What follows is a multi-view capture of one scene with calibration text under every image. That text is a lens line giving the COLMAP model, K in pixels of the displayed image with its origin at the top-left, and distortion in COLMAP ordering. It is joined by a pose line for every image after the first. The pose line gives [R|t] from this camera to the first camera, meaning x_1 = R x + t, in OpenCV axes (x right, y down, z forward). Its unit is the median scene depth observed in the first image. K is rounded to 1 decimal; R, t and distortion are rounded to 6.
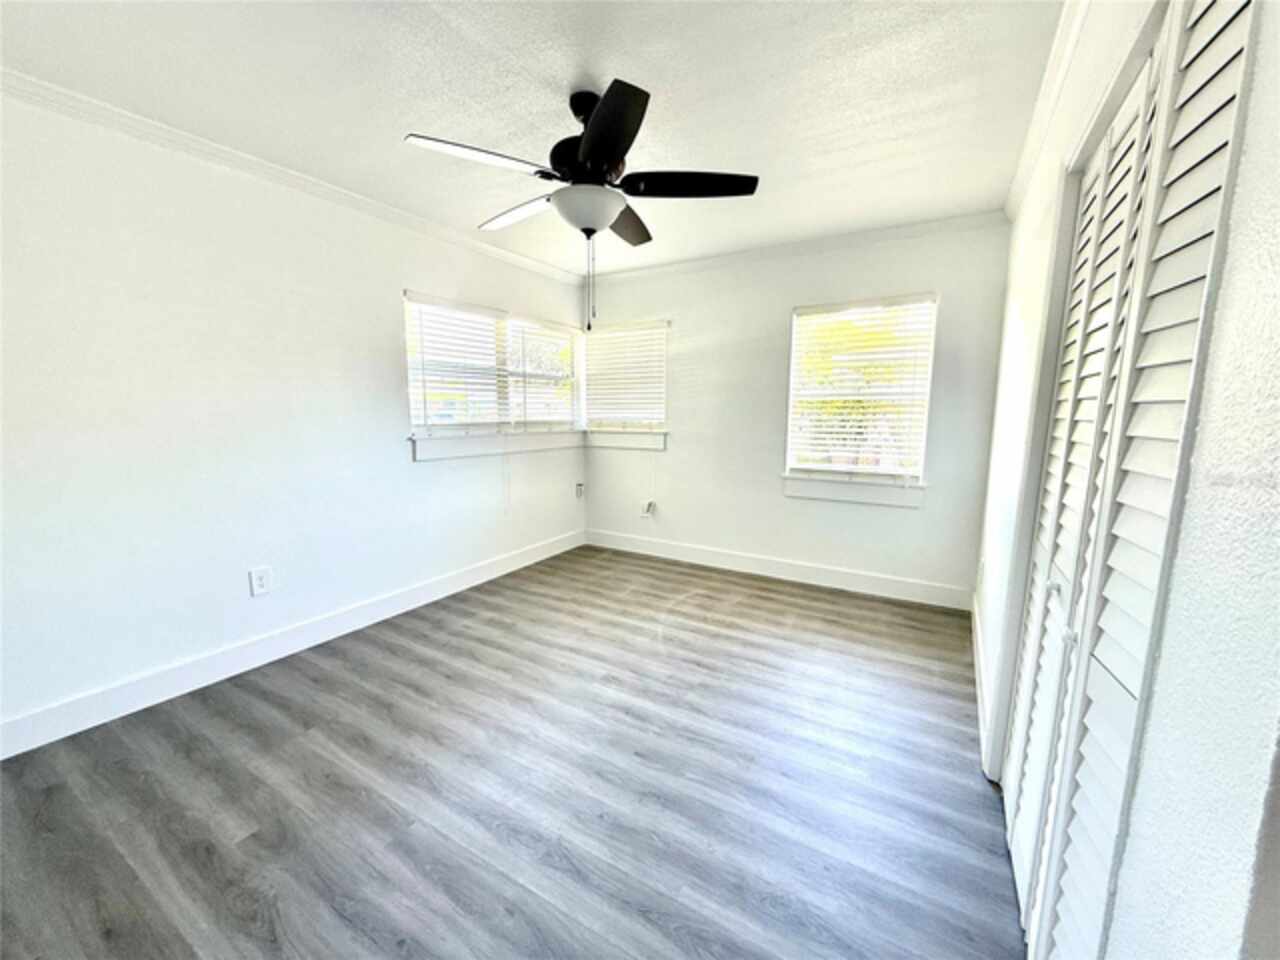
lens RADIAL K [[511.1, 0, 640.2], [0, 511.1, 484.5], [0, 0, 1]] dist [-0.002537, -0.000354]
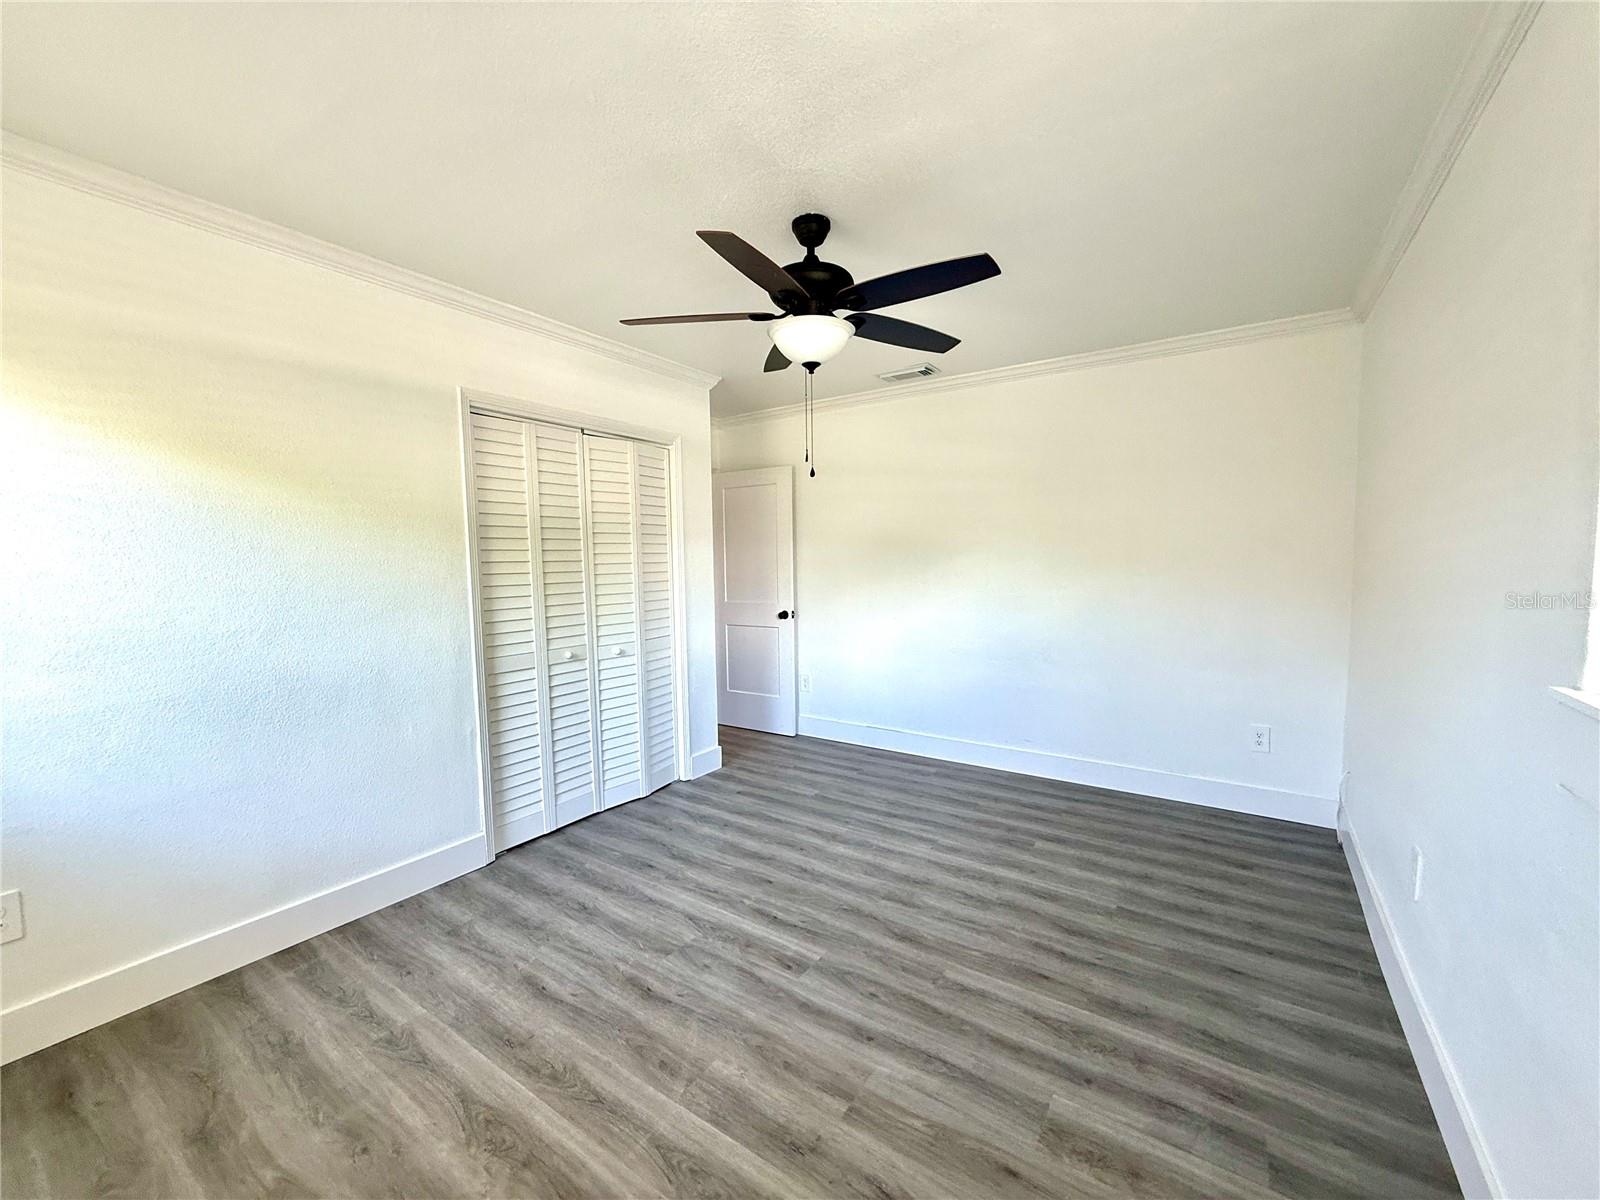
lens RADIAL K [[638.9, 0, 797.2], [0, 638.9, 604.8], [0, 0, 1]] dist [-0.002537, -0.000354]
pose [[-0.998341, 0.005795, 0.057284, -0.107026], [0.018000, 0.976463, 0.214933, -0.252172], [-0.054690, 0.215607, -0.974947, 1.623521]]
